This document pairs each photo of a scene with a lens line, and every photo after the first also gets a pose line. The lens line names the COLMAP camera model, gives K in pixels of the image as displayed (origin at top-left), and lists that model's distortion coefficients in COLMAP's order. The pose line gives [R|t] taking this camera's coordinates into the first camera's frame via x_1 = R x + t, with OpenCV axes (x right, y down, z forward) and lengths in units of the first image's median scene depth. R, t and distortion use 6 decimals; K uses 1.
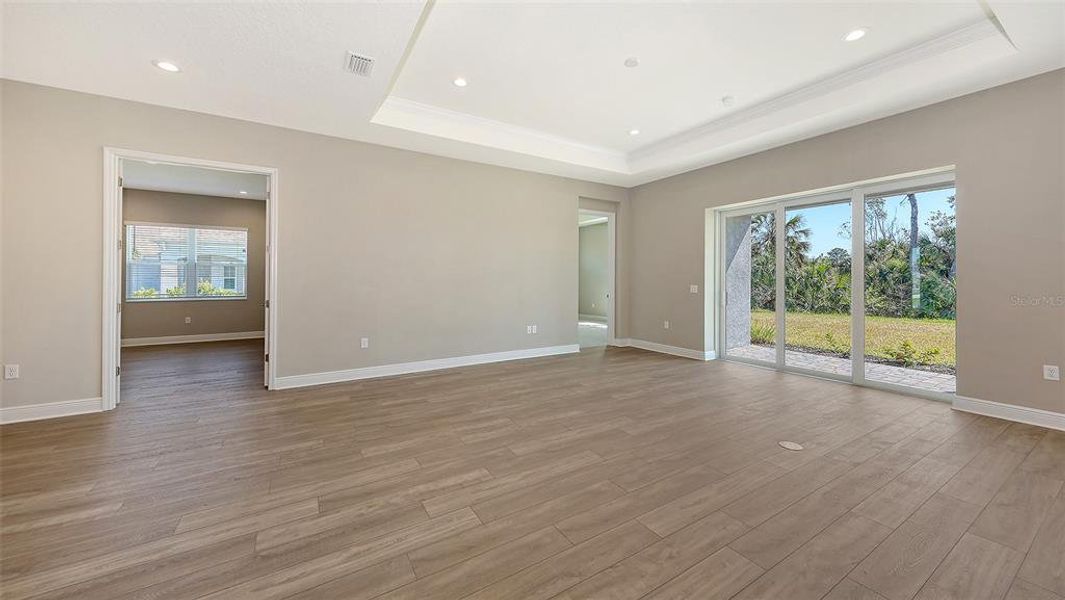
lens RADIAL K [[372.8, 0, 514.6], [0, 372.8, 280.6], [0, 0, 1]] dist [-0.000329, 0.000119]
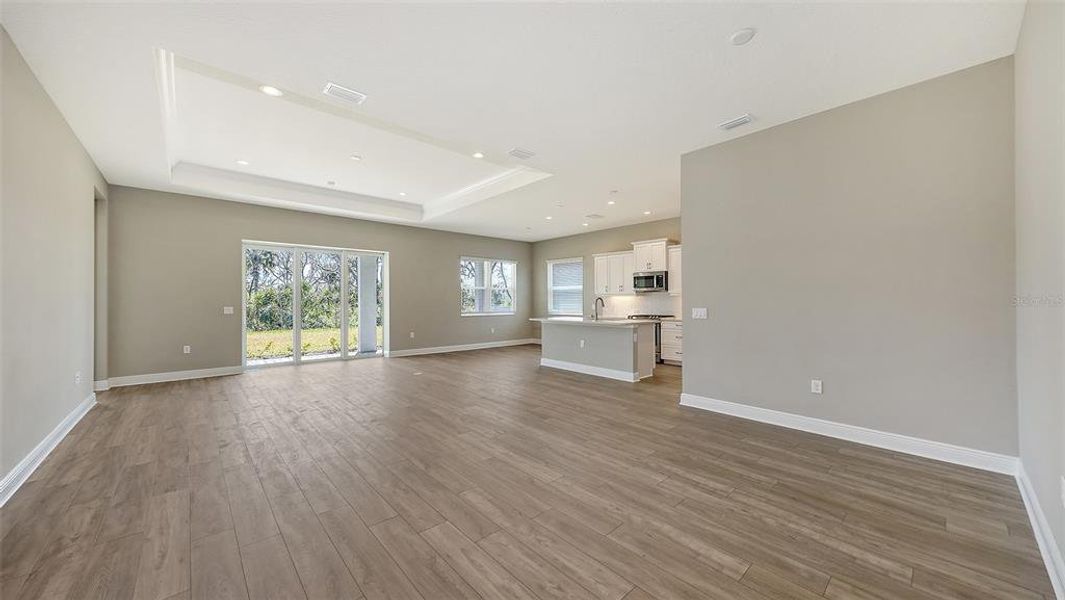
lens RADIAL K [[378.8, 0, 545.7], [0, 378.8, 301.3], [0, 0, 1]] dist [0.007456, -0.000012]
pose [[-0.226486, 0.002836, 0.974010, -1.307010], [0.003346, 0.999992, -0.002133, 0.003105], [-0.974009, 0.002775, -0.226494, 0.582521]]
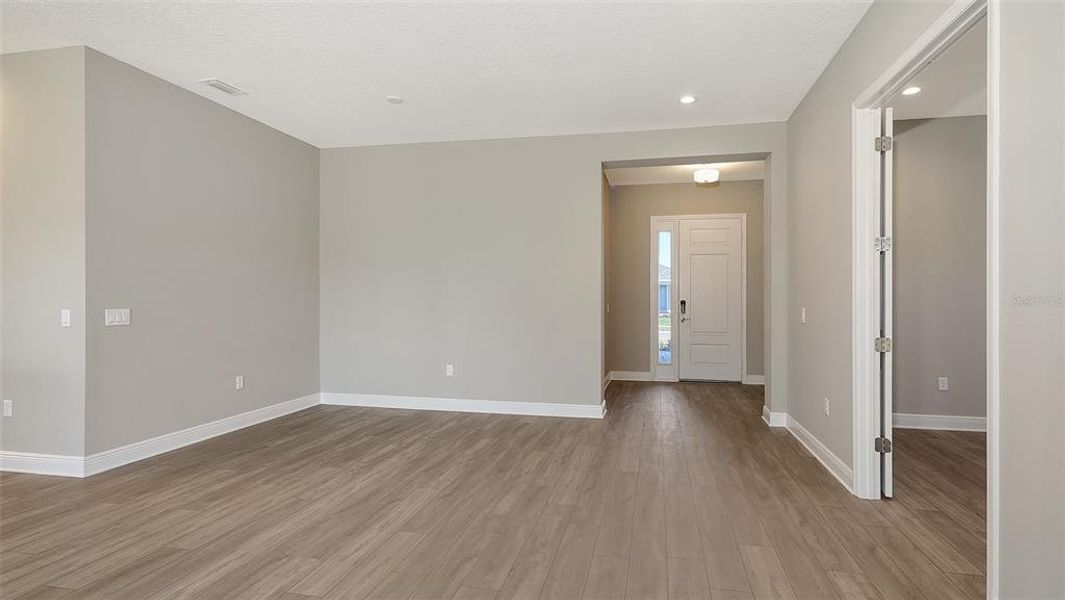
lens RADIAL K [[504.9, 0, 552.3], [0, 504.9, 297.8], [0, 0, 1]] dist [-0.000295, -0.000191]
pose [[-0.663963, -0.001599, -0.747764, -0.051178], [-0.004686, 0.999987, 0.002022, -0.005615], [0.747751, 0.004846, -0.663961, 1.174578]]
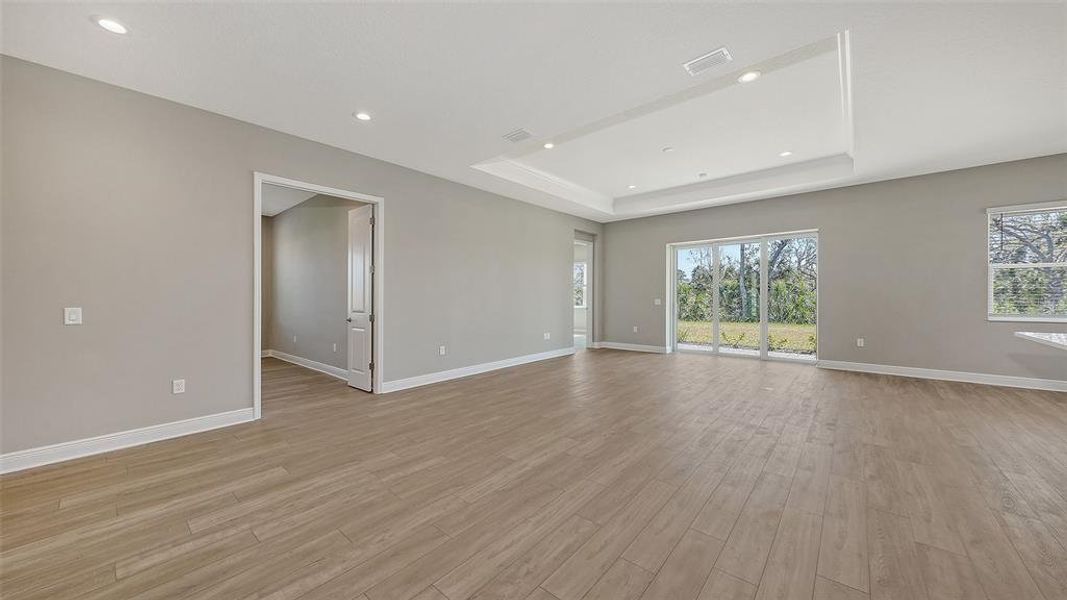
lens RADIAL K [[371.6, 0, 516.4], [0, 371.6, 302.5], [0, 0, 1]] dist [0.000512, -0.000016]
pose [[0.952560, -0.009362, 0.304206, -0.695067], [0.005239, 0.999883, 0.014366, 0.002216], [-0.304304, -0.012091, 0.952498, -0.232363]]
